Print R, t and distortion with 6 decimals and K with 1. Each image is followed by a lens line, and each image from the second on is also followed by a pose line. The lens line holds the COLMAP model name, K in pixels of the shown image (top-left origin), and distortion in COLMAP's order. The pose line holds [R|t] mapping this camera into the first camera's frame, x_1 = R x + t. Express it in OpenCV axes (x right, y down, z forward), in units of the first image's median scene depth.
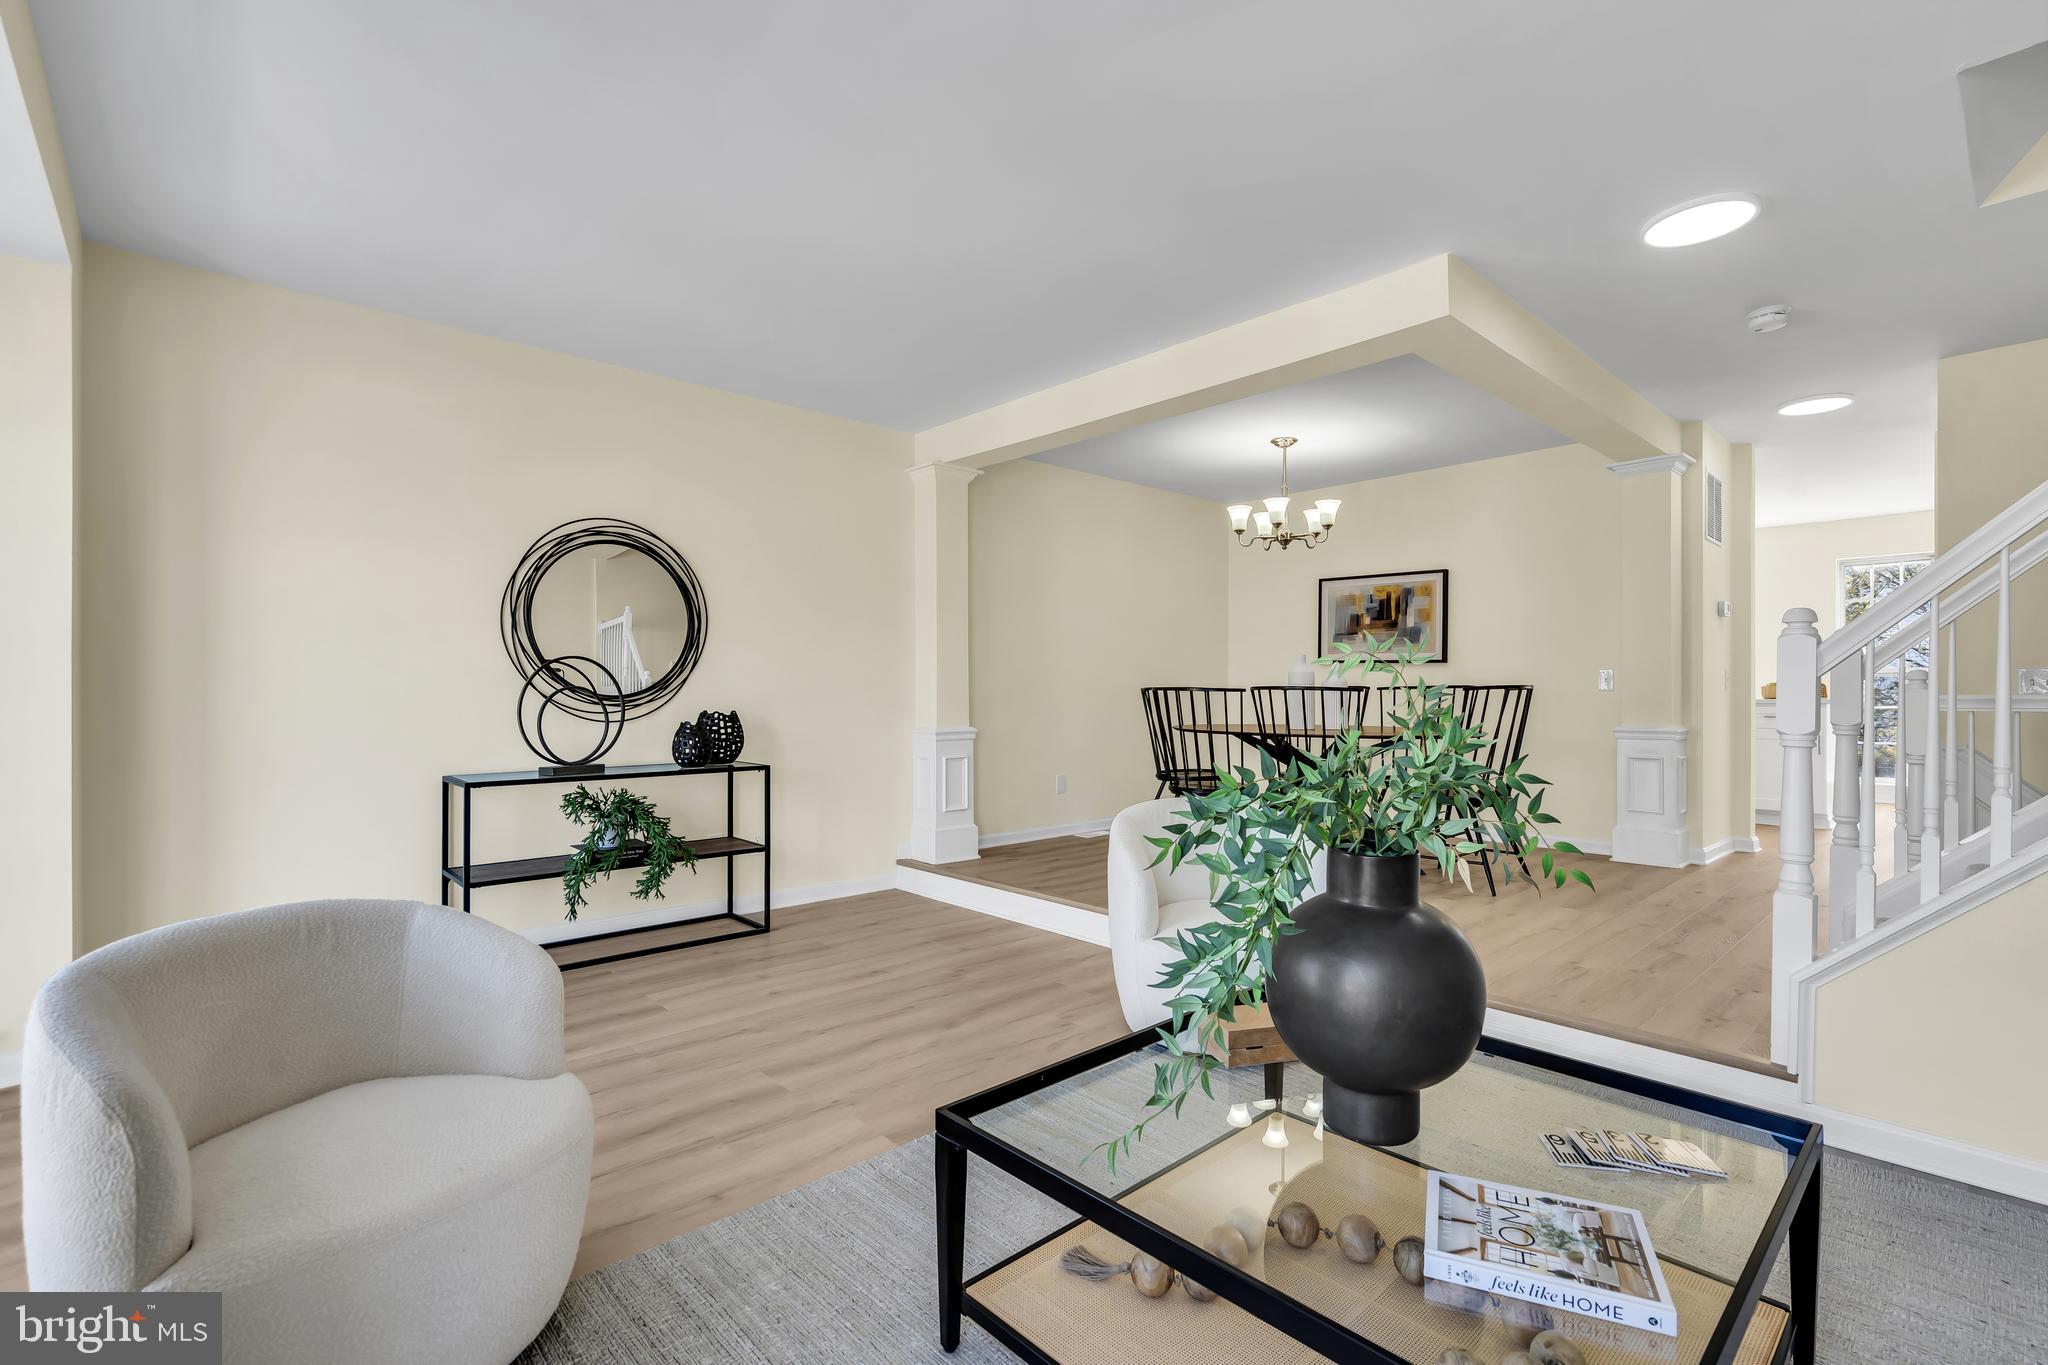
lens RADIAL K [[921.7, 0, 1033.7], [0, 921.7, 685.4], [0, 0, 1]] dist [-0.001962, 0.000283]
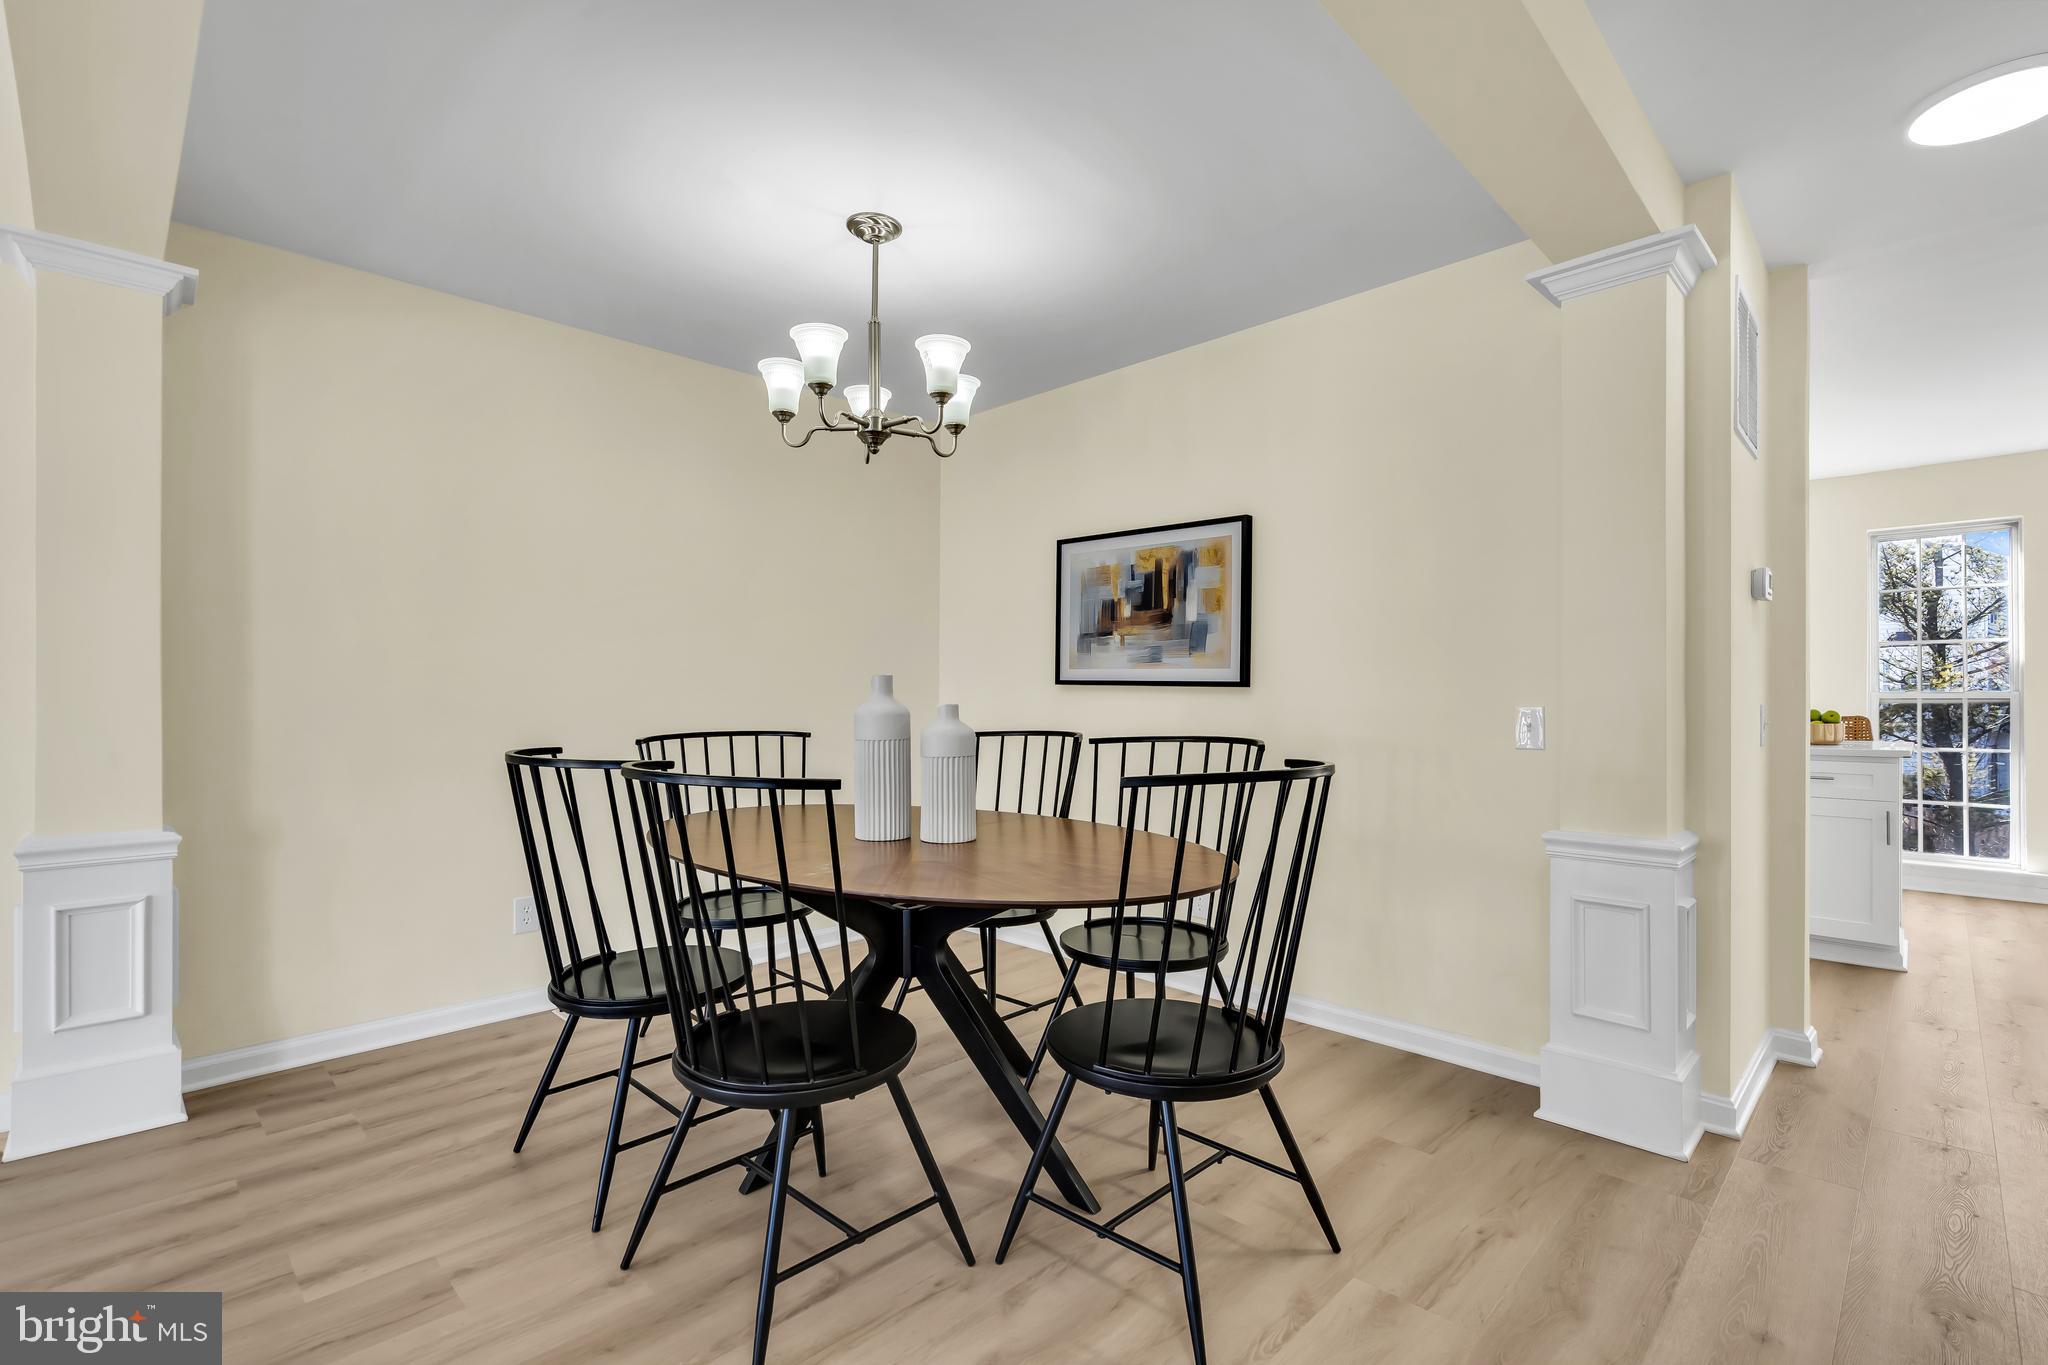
lens RADIAL K [[909.2, 0, 1024.0], [0, 909.2, 682.5], [0, 0, 1]] dist [-0.016488, -0.000081]
pose [[0.999455, 0.005042, 0.032629, 0.335688], [-0.004687, 0.999929, -0.010960, -0.023518], [-0.032682, 0.010801, 0.999407, 0.528347]]
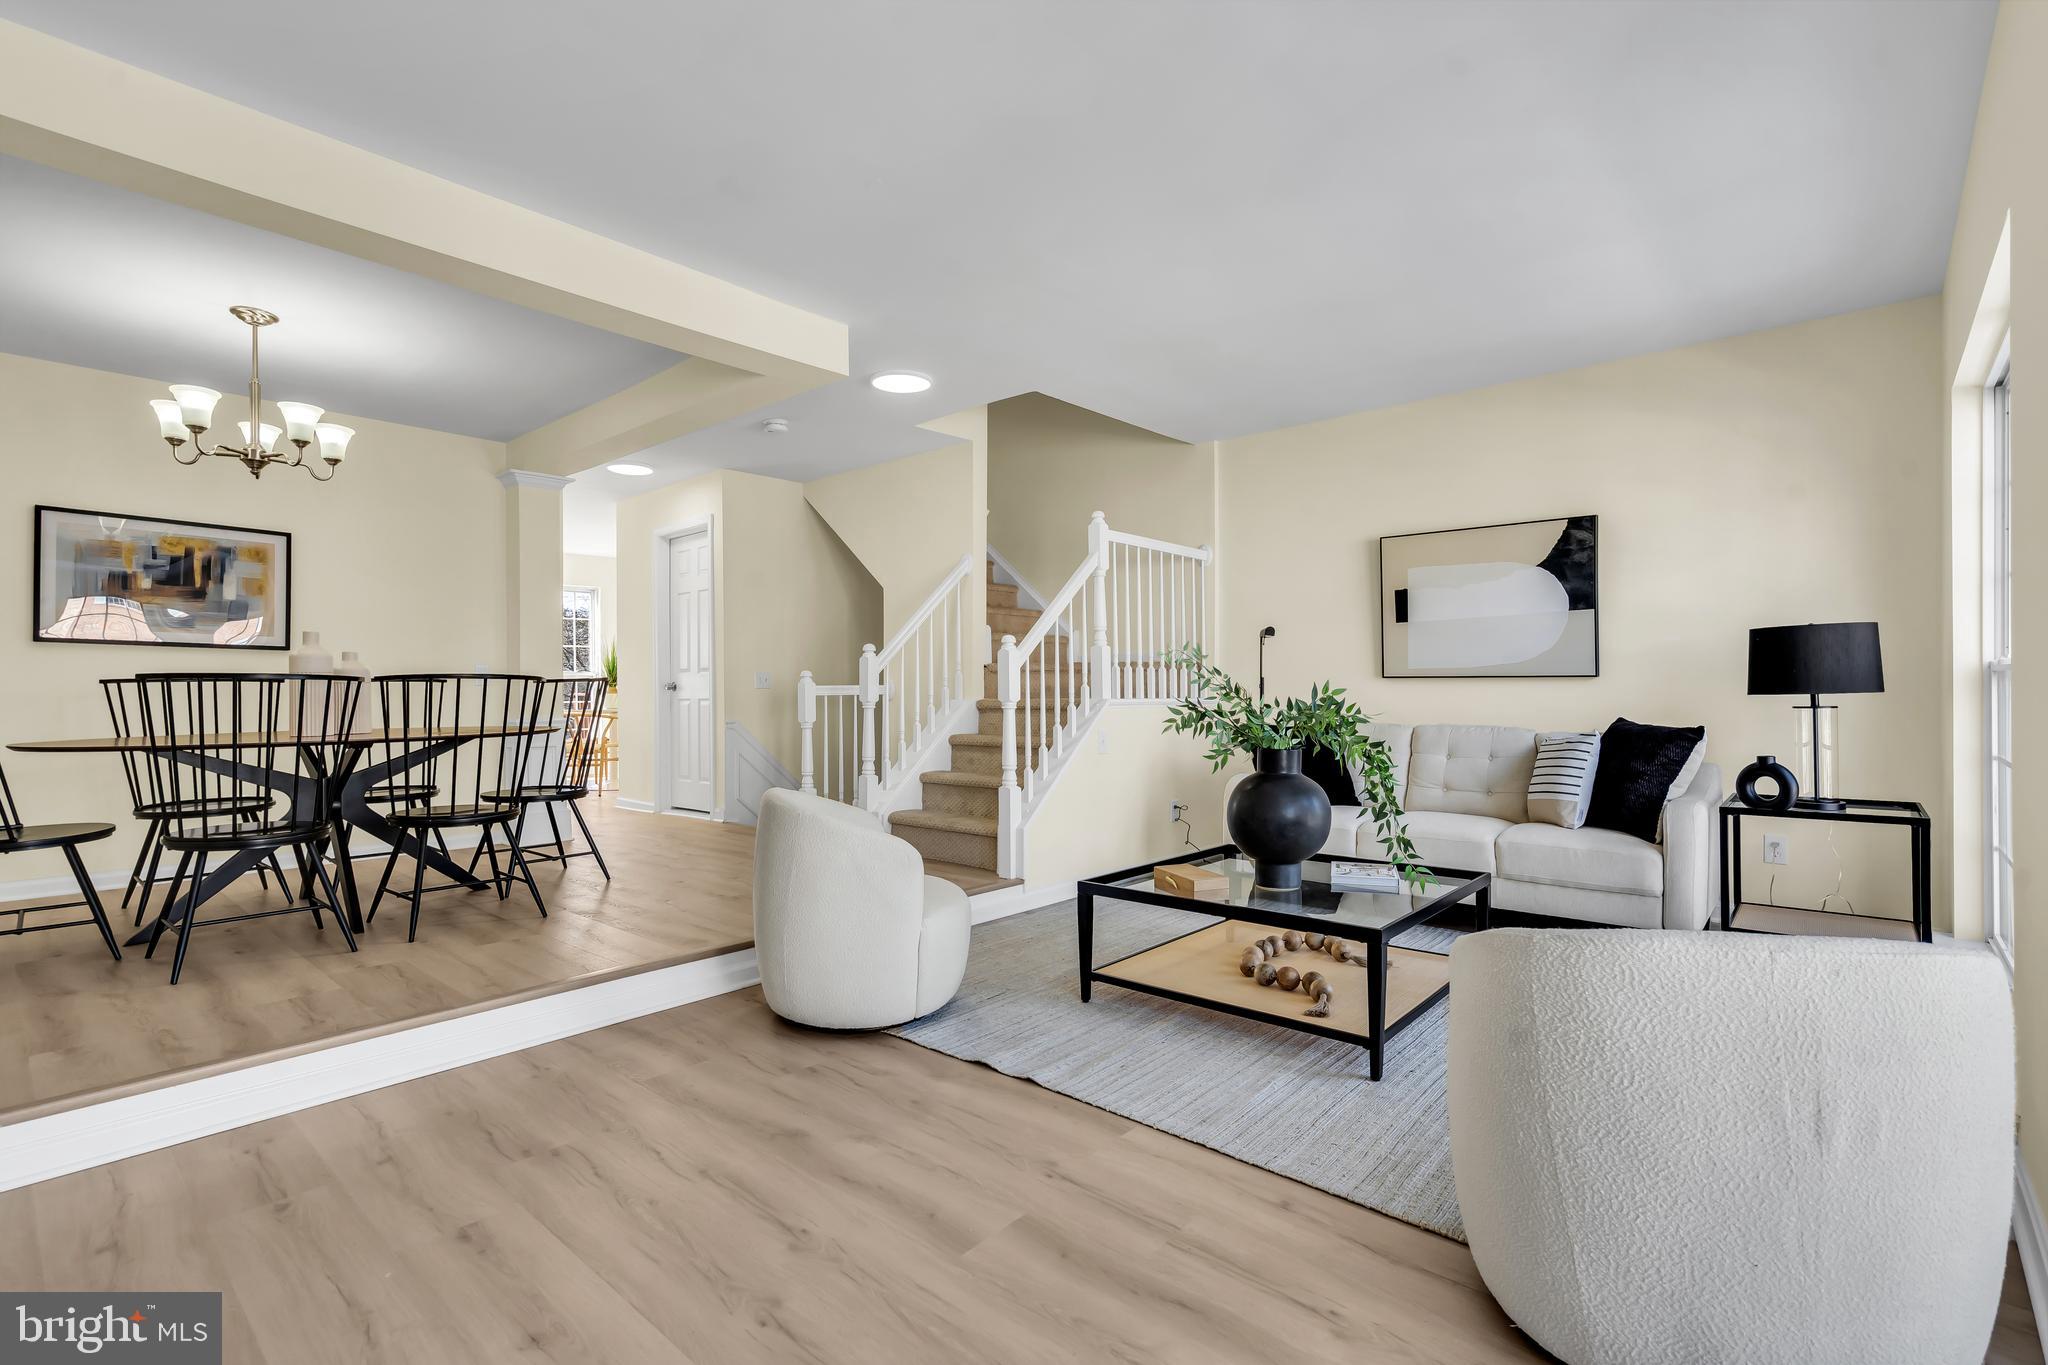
lens RADIAL K [[921.7, 0, 1033.7], [0, 921.7, 685.4], [0, 0, 1]] dist [-0.001962, 0.000283]
pose [[-0.095873, 0.003563, 0.995387, -0.456010], [0.005882, 0.999978, -0.003013, 0.013553], [-0.995376, 0.005566, -0.095892, 0.490735]]
